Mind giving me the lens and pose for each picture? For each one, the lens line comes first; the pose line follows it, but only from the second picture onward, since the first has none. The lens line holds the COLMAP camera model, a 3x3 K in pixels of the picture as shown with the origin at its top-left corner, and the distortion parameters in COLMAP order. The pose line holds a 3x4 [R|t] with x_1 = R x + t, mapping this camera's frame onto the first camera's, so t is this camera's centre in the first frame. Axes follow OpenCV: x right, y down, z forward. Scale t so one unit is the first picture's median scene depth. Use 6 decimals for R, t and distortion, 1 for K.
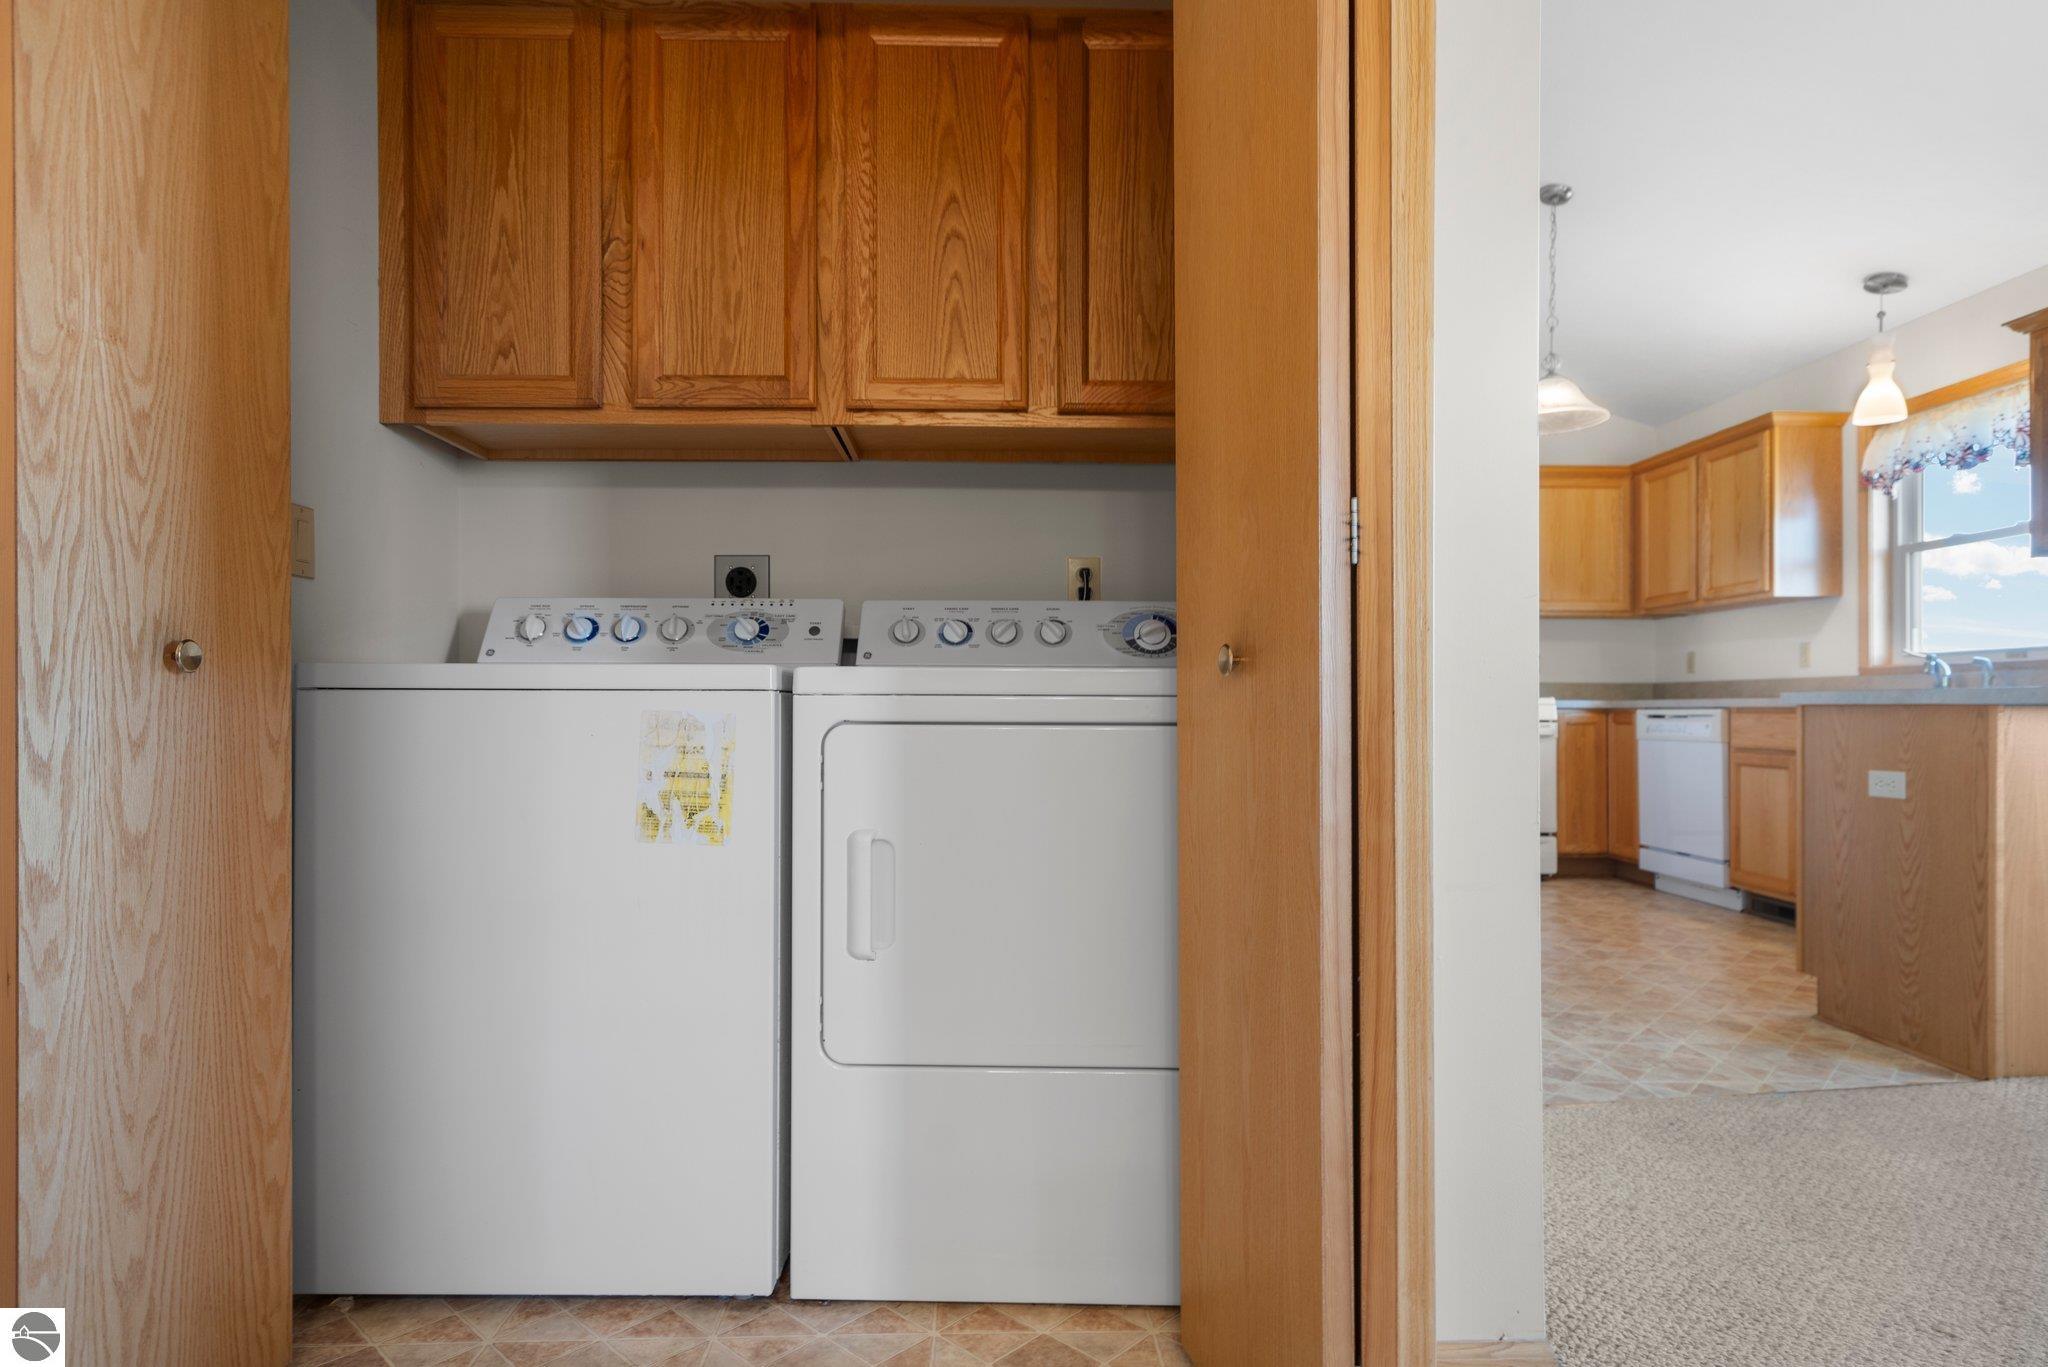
lens RADIAL K [[1124.9, 0, 1024.0], [0, 1124.9, 683.5], [0, 0, 1]] dist [0.013317, -0.000207]
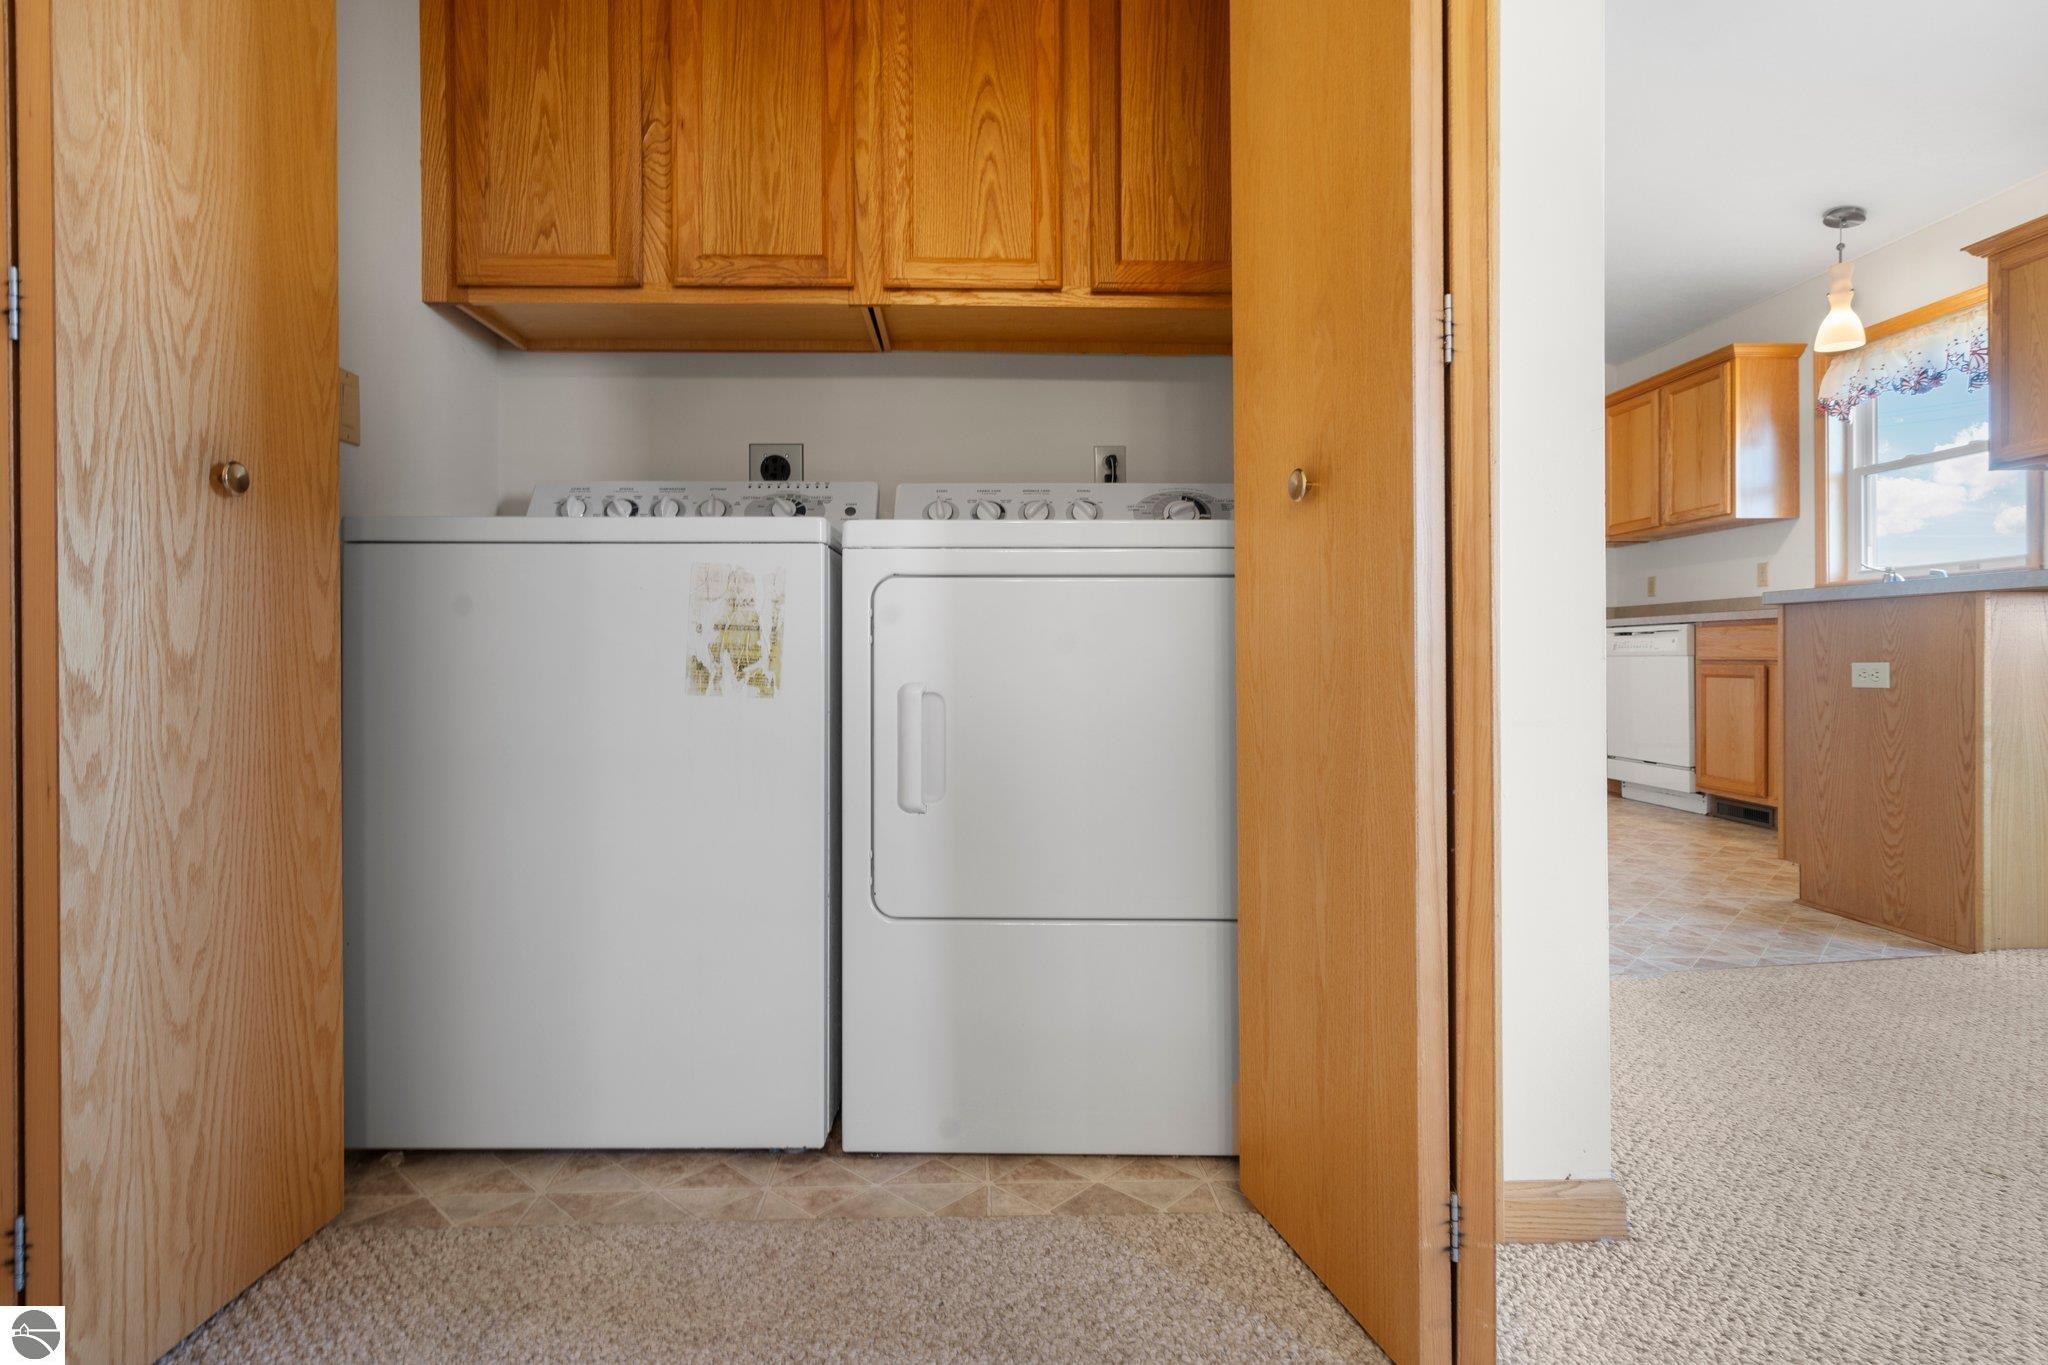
lens RADIAL K [[1002.3, 0, 986.7], [0, 1002.3, 676.8], [0, 0, 1]] dist [0.010742, -0.000529]
pose [[0.999956, -0.002819, 0.008991, -0.074769], [0.002826, 0.999996, -0.000756, 0.109600], [-0.008989, 0.000781, 0.999959, 0.095371]]
